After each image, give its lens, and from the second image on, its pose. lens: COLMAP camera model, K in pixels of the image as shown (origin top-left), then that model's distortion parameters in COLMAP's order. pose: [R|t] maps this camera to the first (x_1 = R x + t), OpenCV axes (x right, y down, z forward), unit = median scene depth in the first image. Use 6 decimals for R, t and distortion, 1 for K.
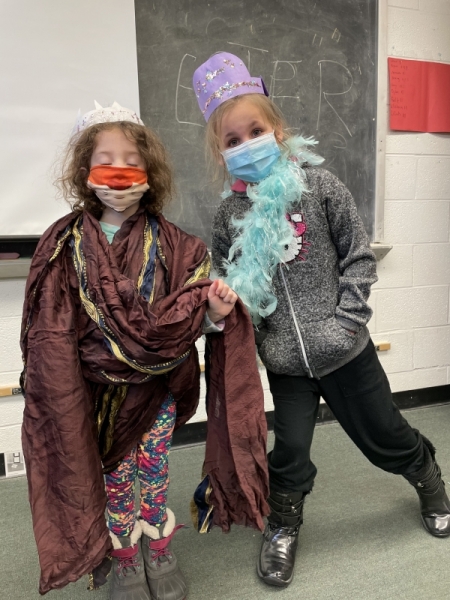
lens RADIAL K [[473.8, 0, 224.3], [0, 473.8, 300.2], [0, 0, 1]] dist [0.065413, -0.092591]
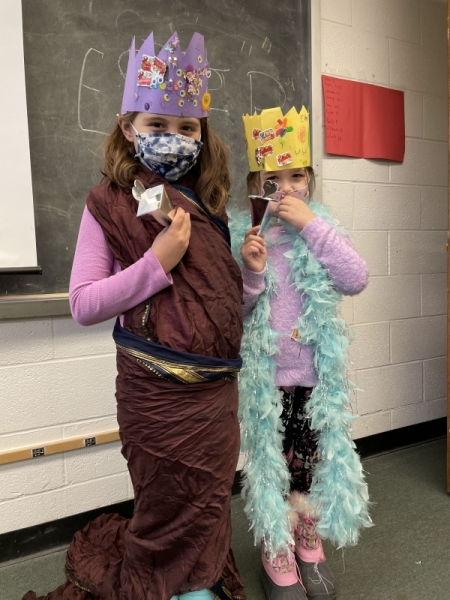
lens RADIAL K [[473.8, 0, 225.6], [0, 473.8, 300.8], [0, 0, 1]] dist [0.065413, -0.092591]
pose [[0.984913, -0.016113, 0.172300, -0.001489], [0.027112, 0.997728, -0.061673, -0.028414], [-0.170915, 0.065413, 0.983112, 0.173018]]
